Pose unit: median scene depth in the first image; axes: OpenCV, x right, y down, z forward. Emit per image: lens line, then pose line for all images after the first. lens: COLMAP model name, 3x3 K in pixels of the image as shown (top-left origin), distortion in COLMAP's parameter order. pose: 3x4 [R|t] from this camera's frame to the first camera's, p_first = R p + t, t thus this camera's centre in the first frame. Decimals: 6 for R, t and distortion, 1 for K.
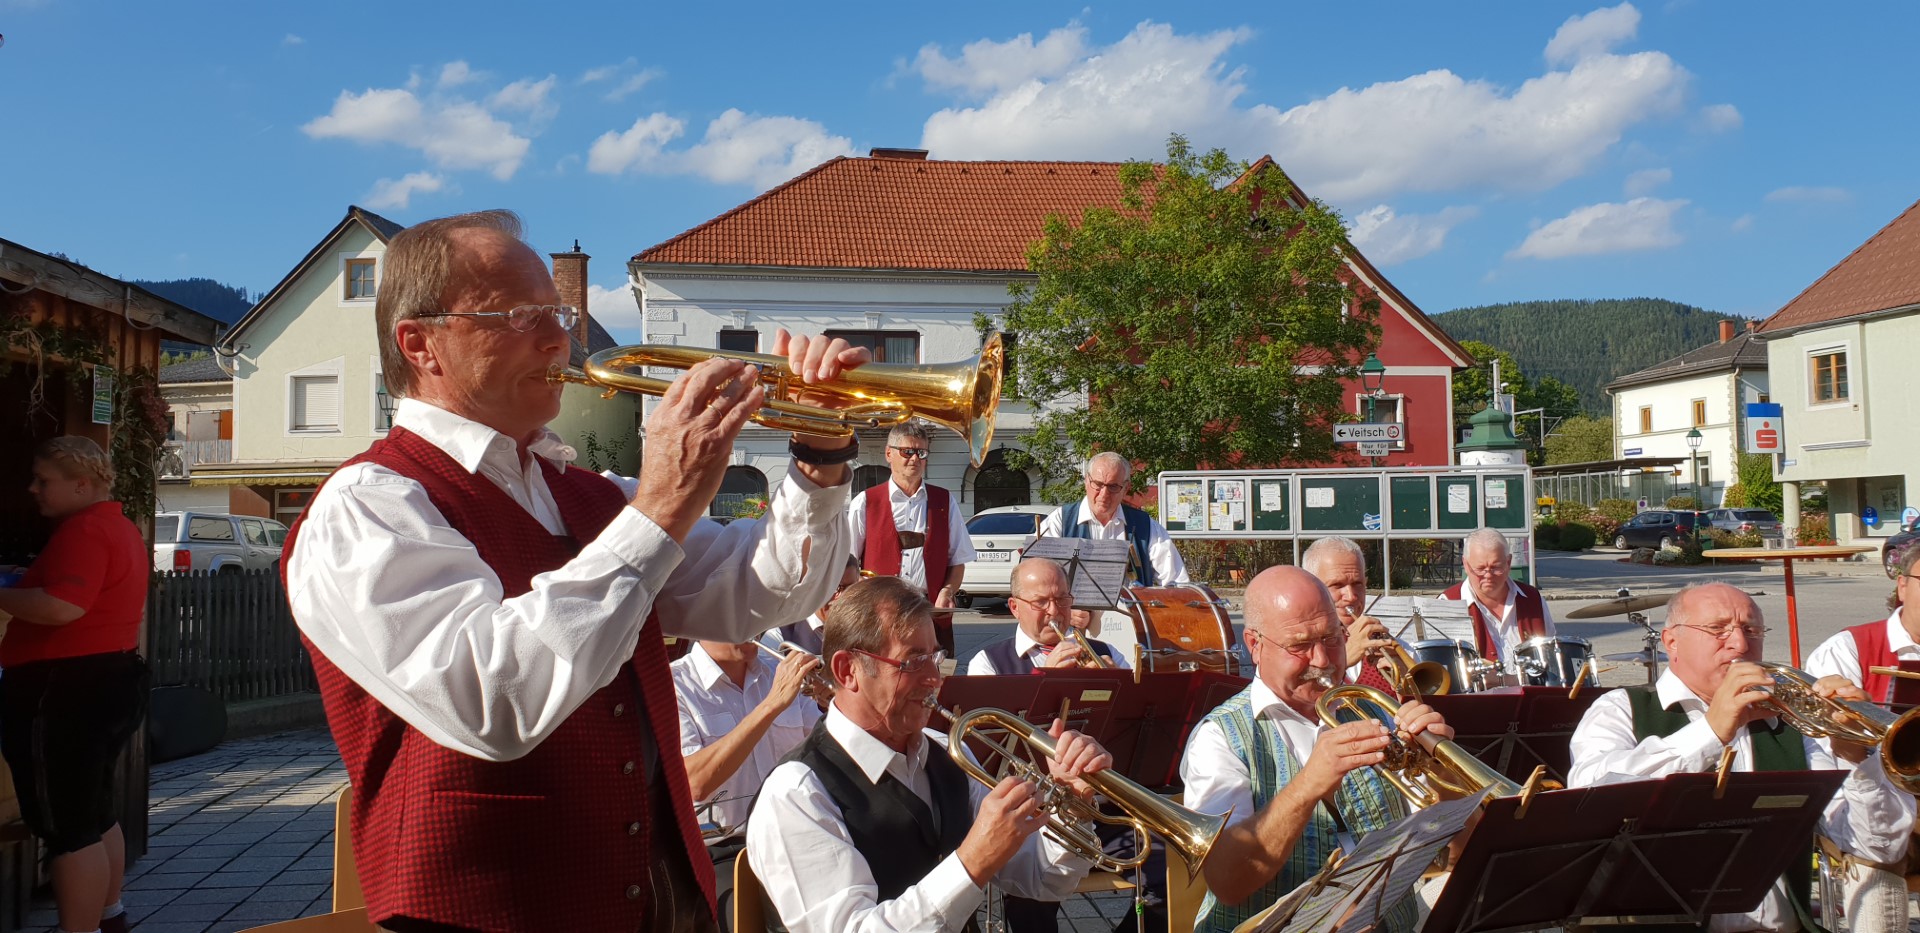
lens RADIAL K [[1512.5, 0, 966.7], [0, 1512.5, 468.0], [0, 0, 1]] dist [0.033436, -0.035478]
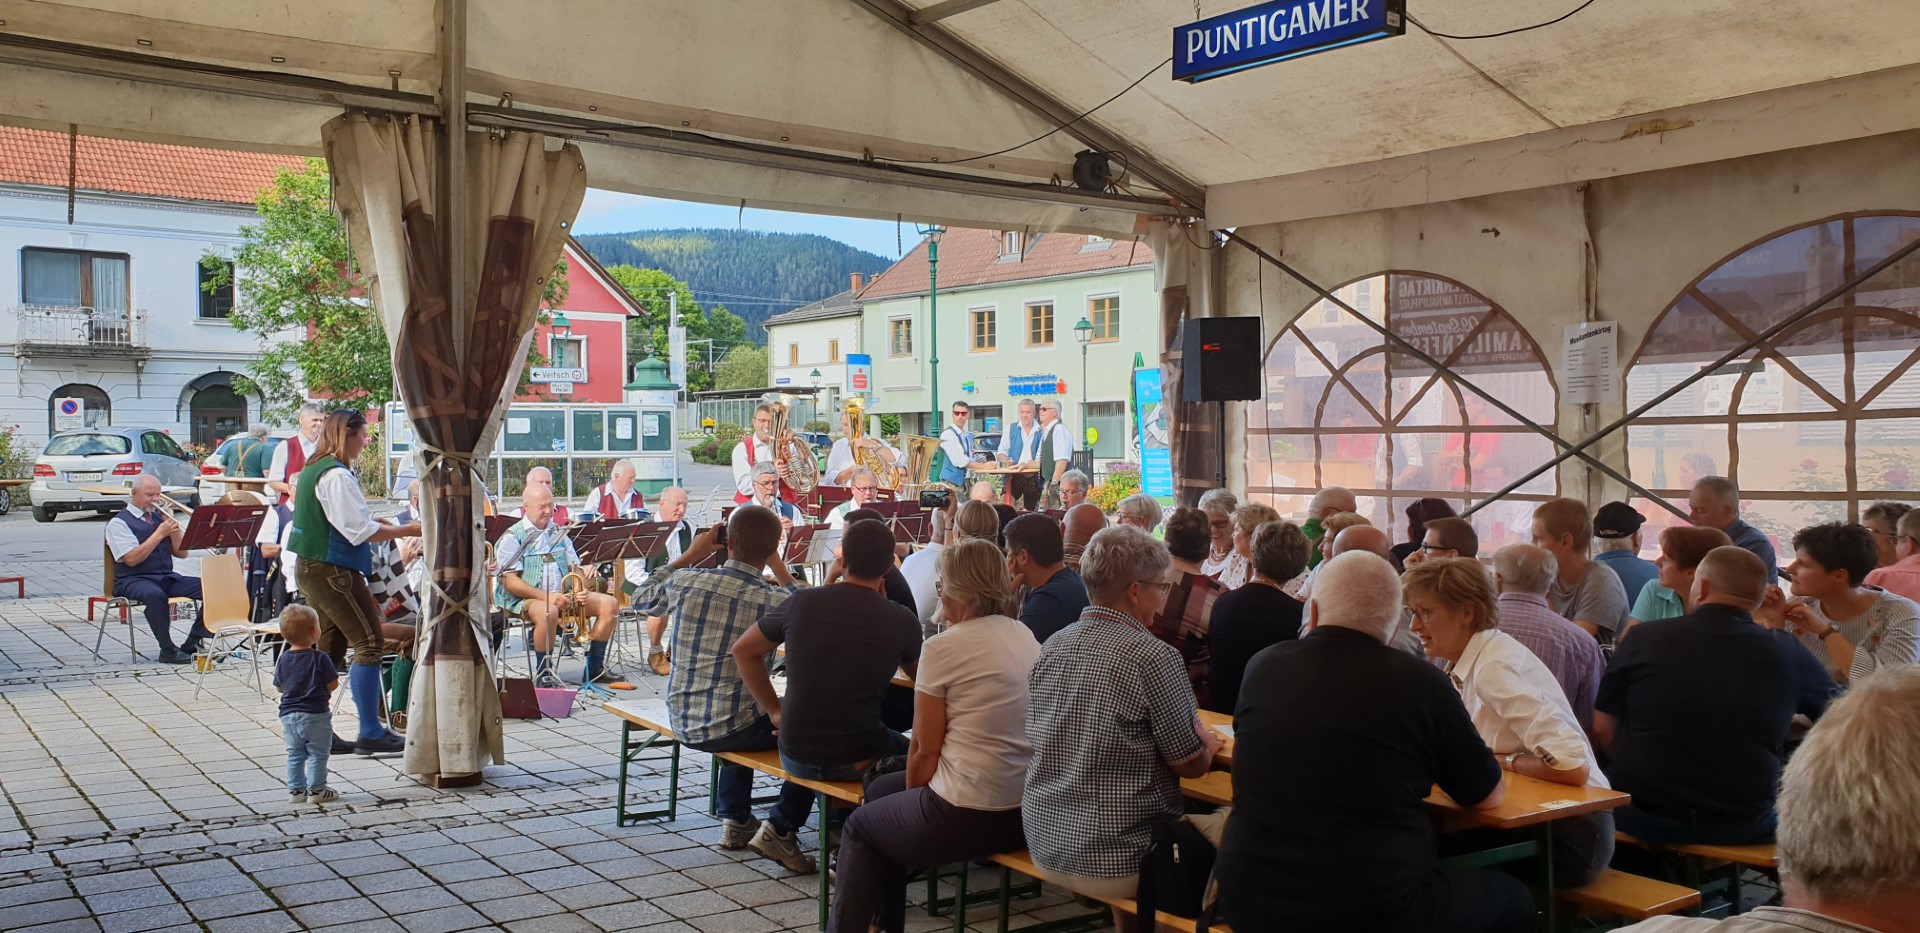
lens RADIAL K [[1512.5, 0, 916.3], [0, 1512.5, 462.3], [0, 0, 1]] dist [0.033436, -0.035478]
pose [[0.881727, 0.002911, 0.471751, -0.092603], [-0.028330, 0.998503, 0.046790, -0.023325], [-0.470909, -0.054621, 0.880489, -0.355428]]
